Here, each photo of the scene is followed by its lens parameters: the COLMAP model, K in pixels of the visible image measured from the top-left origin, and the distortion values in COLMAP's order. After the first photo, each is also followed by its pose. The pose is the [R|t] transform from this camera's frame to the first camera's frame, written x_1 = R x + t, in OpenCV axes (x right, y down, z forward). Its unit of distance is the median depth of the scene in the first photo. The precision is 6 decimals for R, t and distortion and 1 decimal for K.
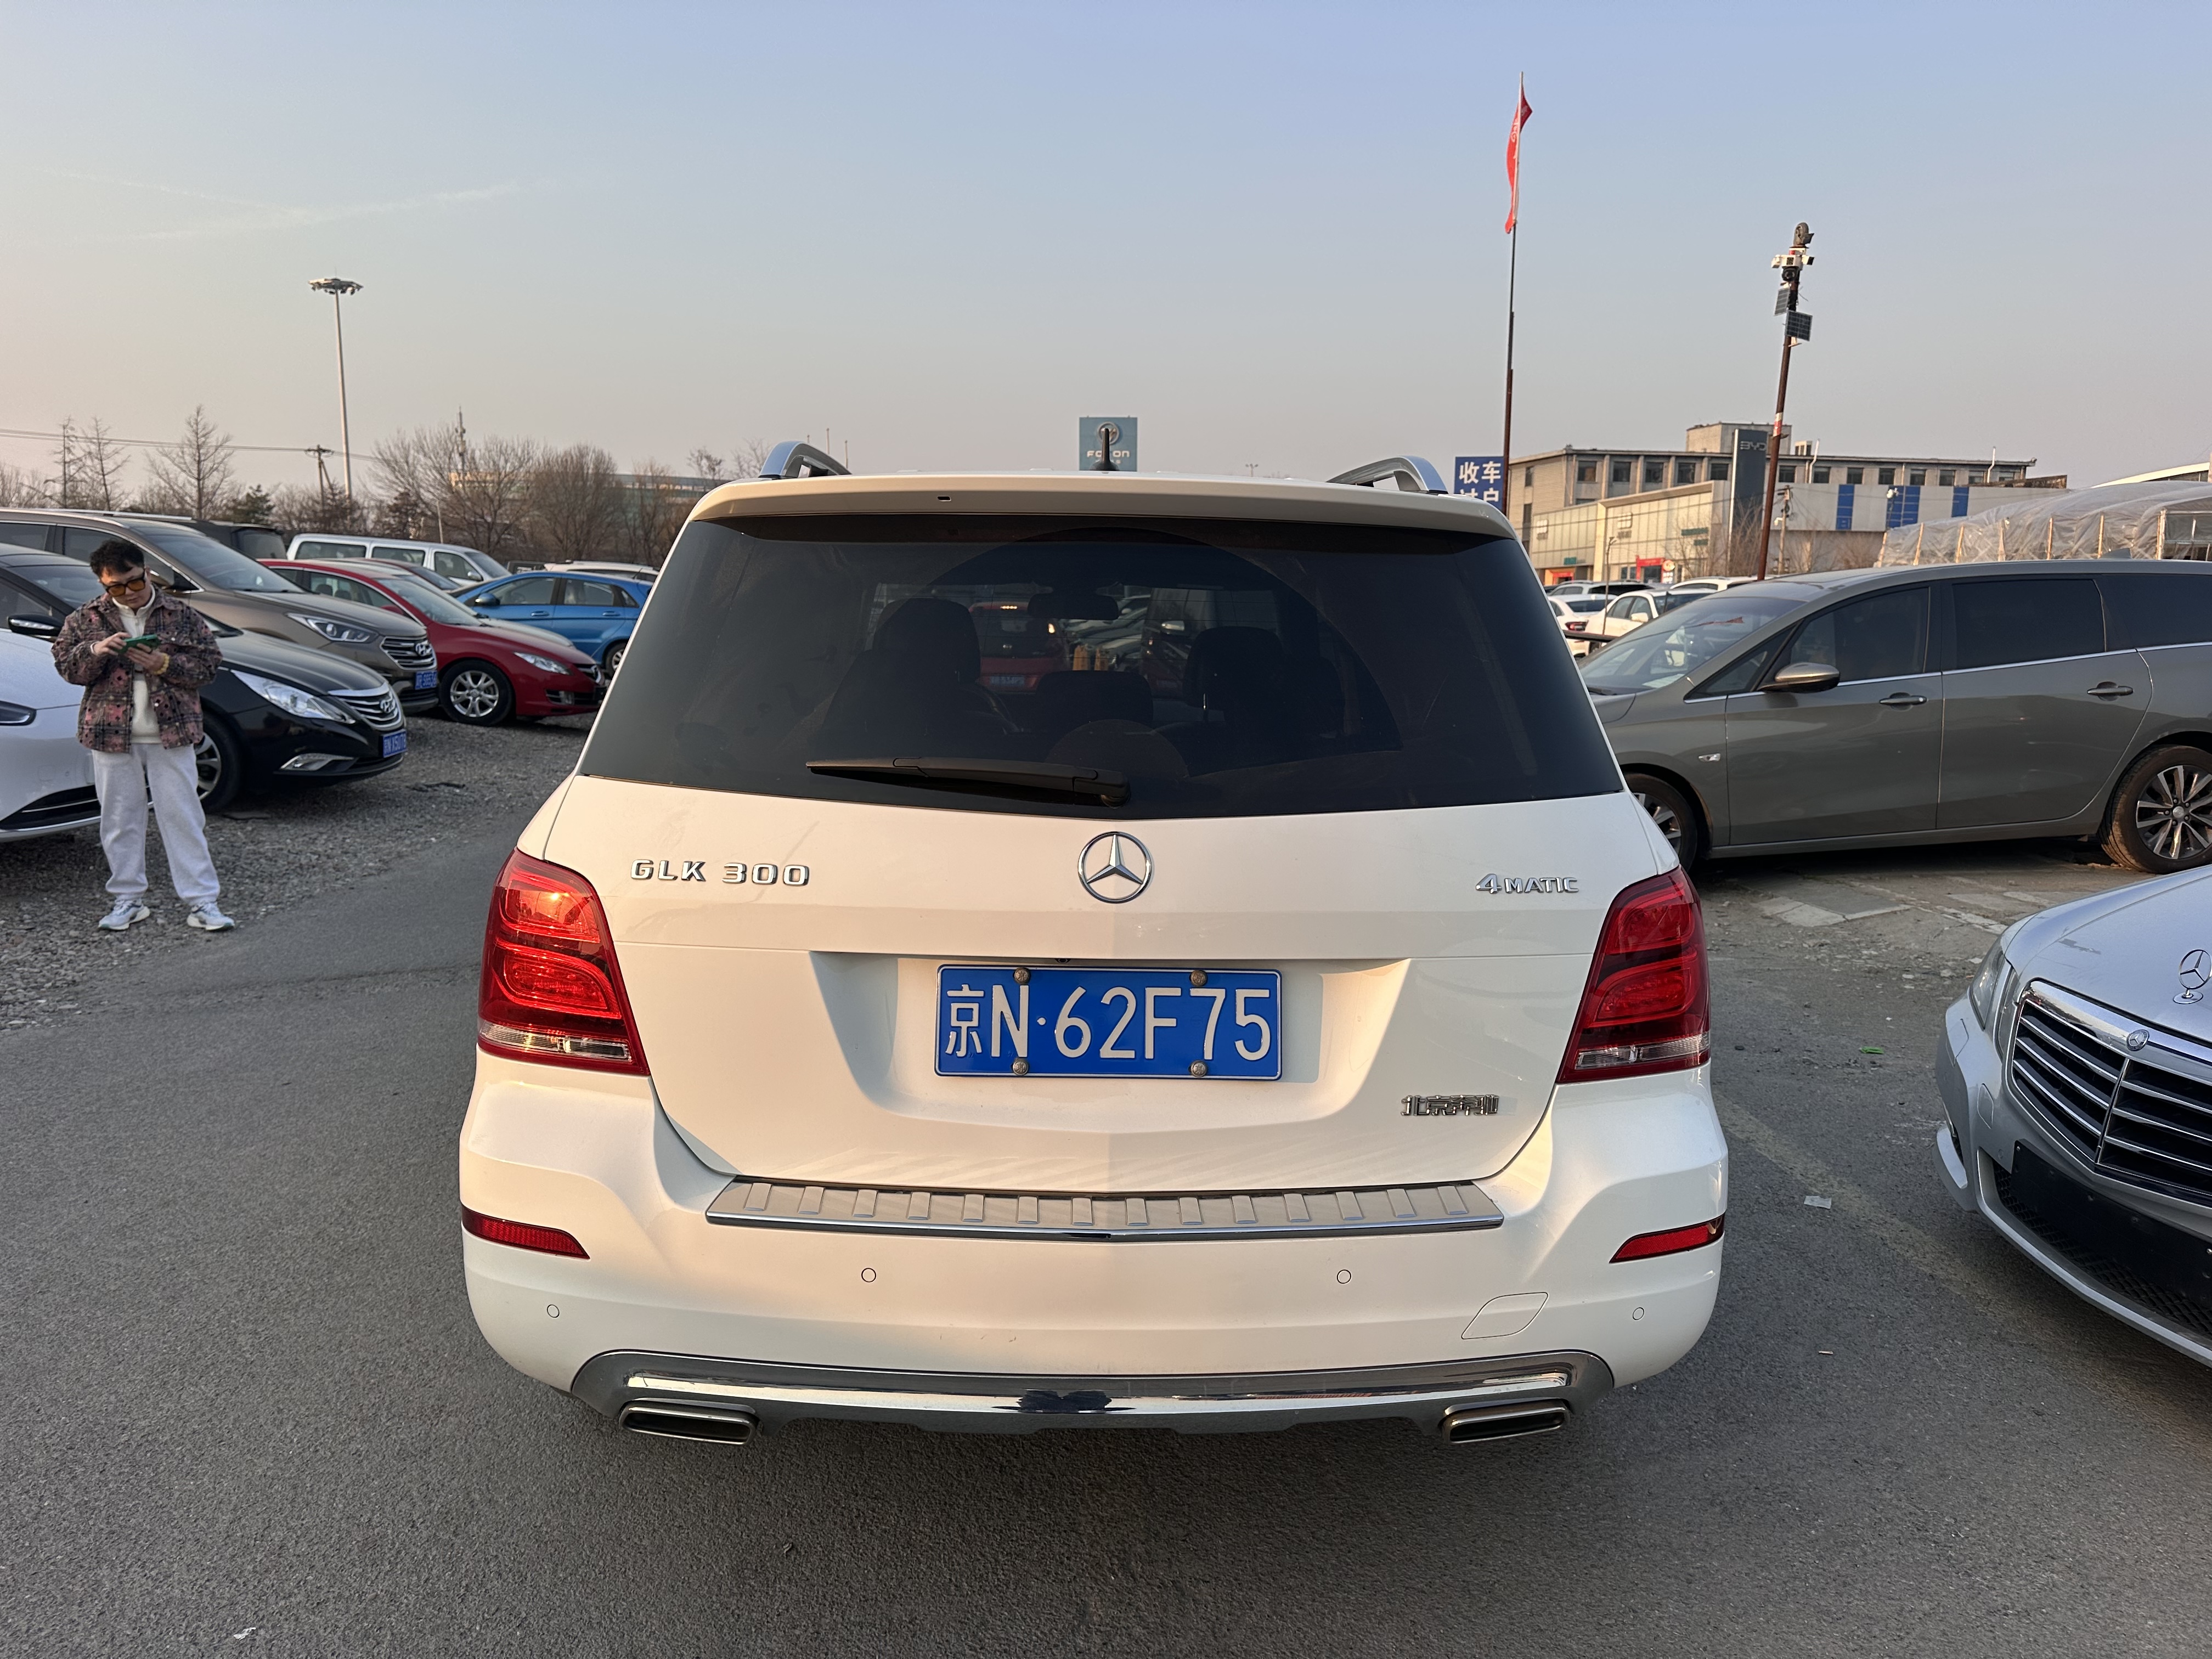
lens RADIAL K [[1667.9, 0, 1106.0], [0, 1667.9, 829.5], [0, 0, 1]] dist [0.245690, -0.546464]
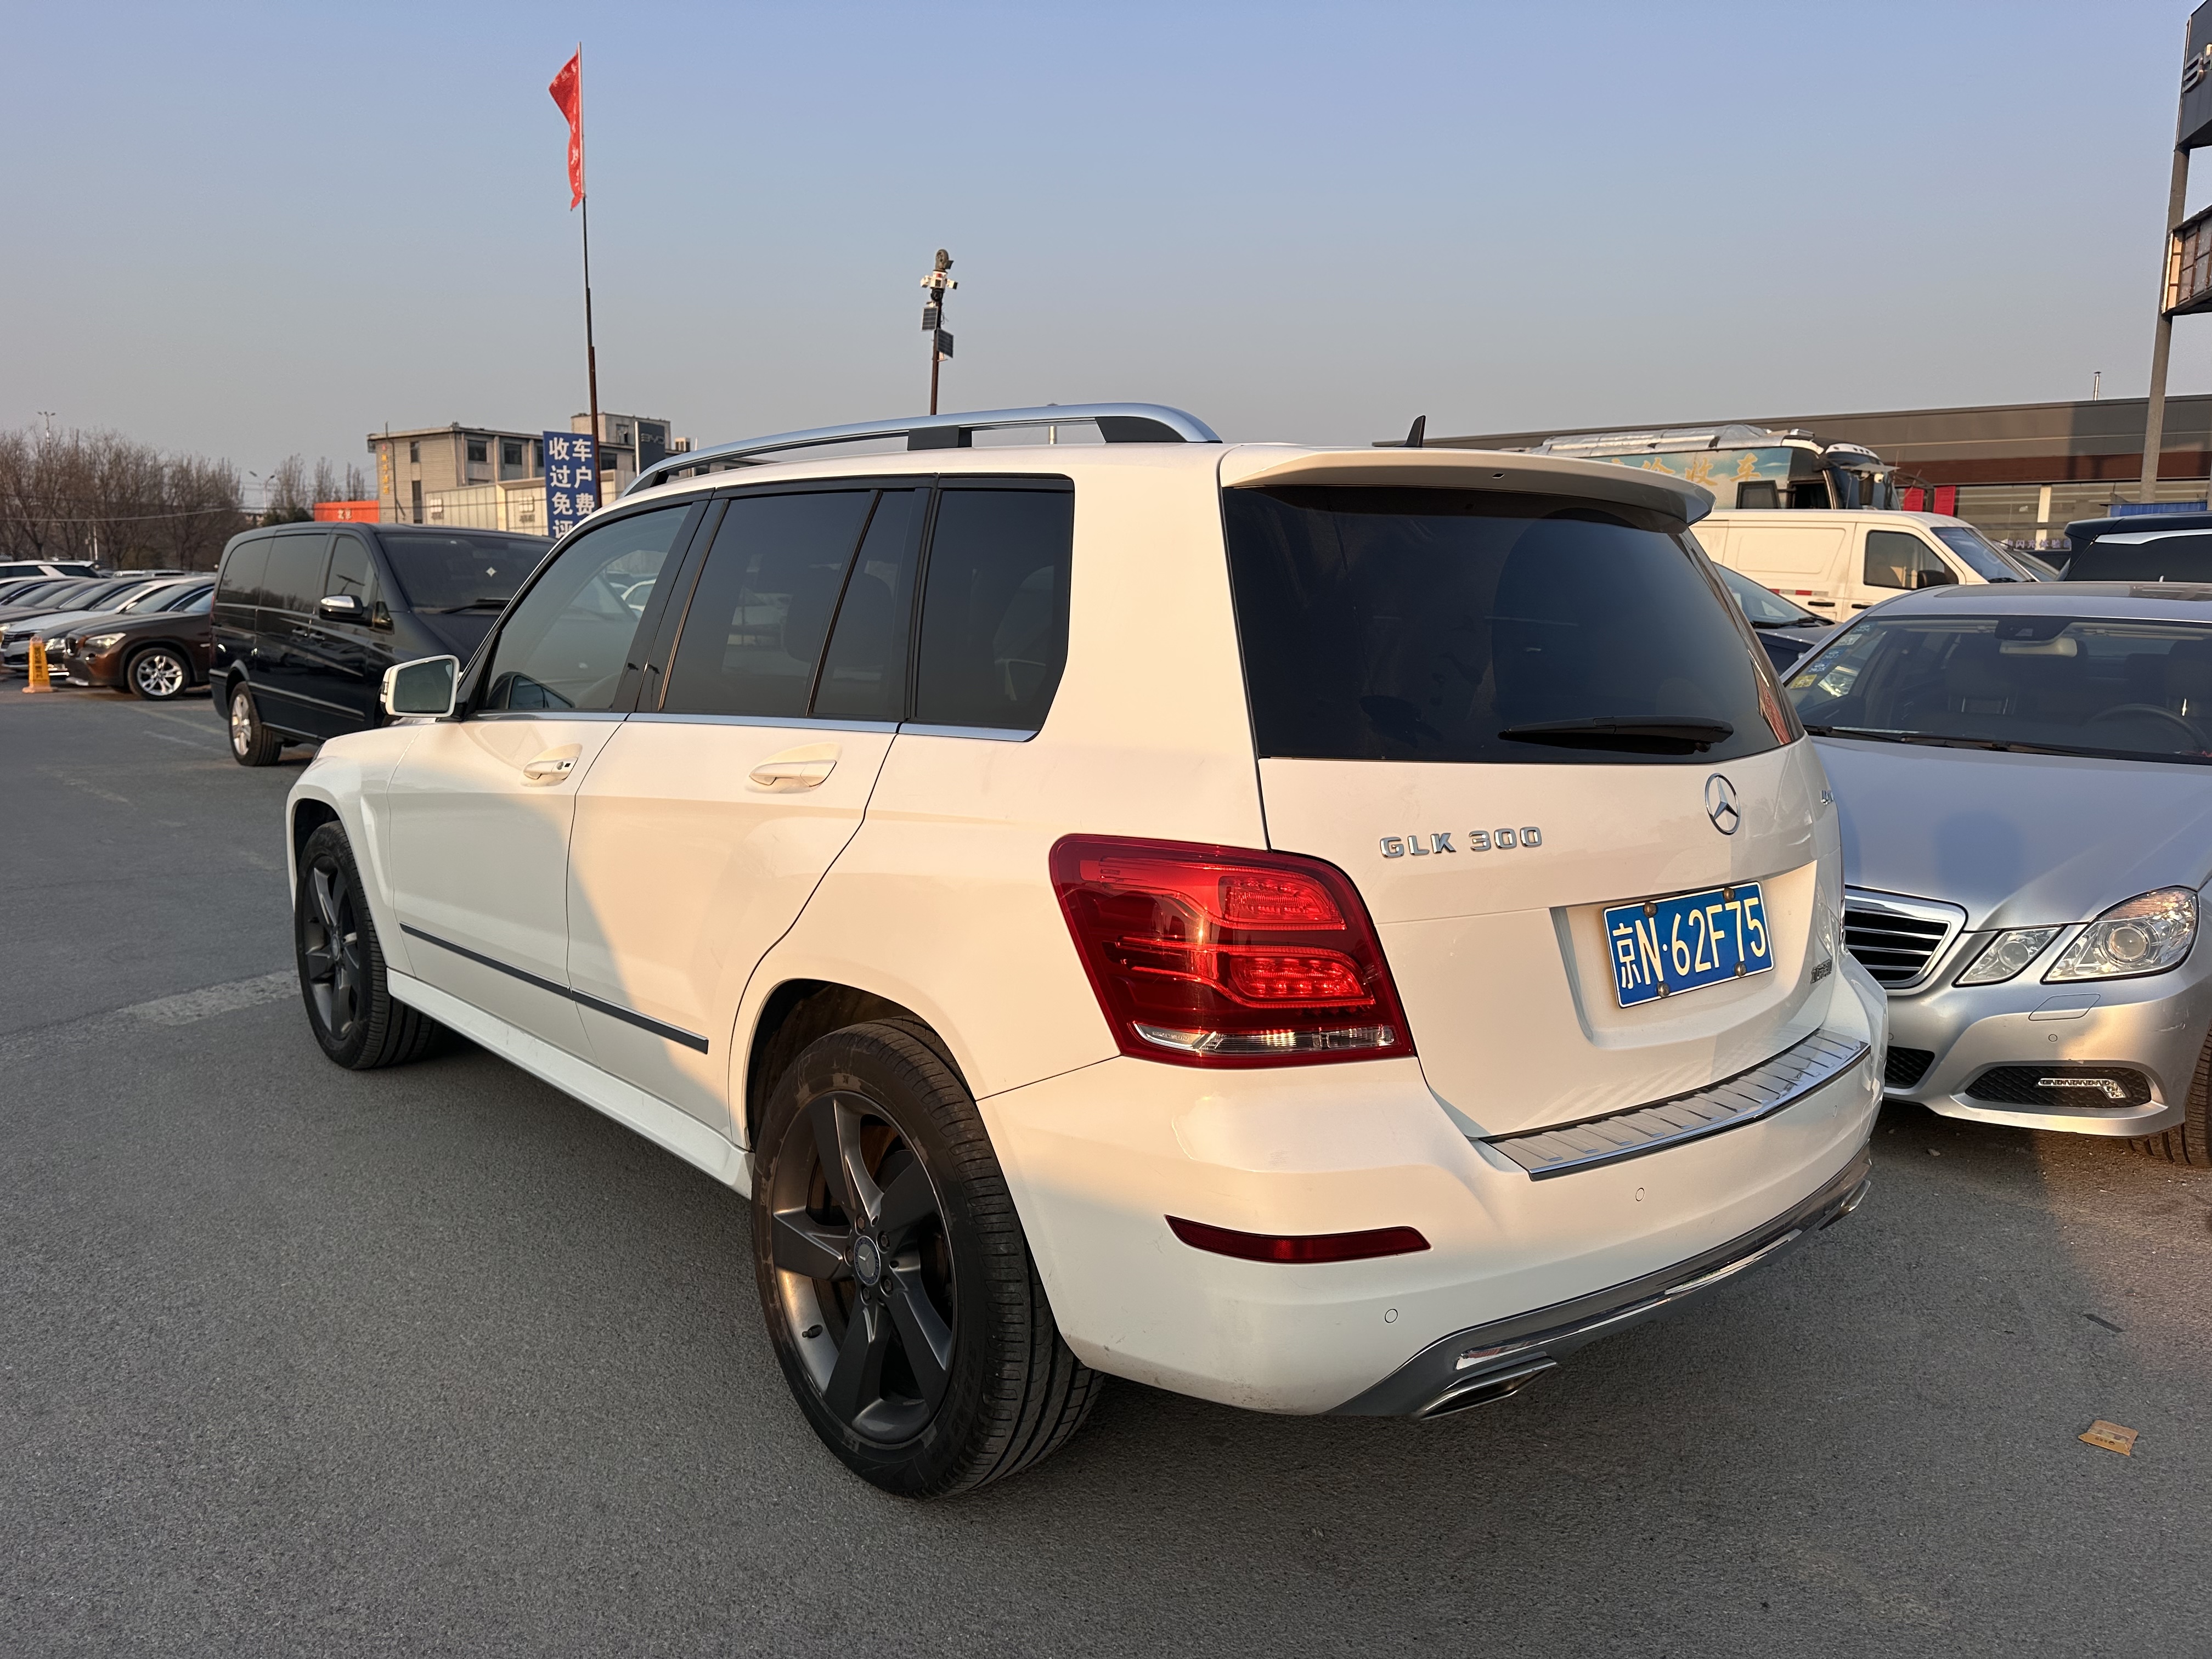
lens RADIAL K [[1701.6, 0, 1106.0], [0, 1701.6, 829.5], [0, 0, 1]] dist [0.042192, 0.005809]
pose [[0.736794, -0.085029, 0.670750, -0.294091], [0.080761, 0.996026, 0.037551, -0.010237], [-0.671277, 0.026503, 0.740733, 0.109494]]
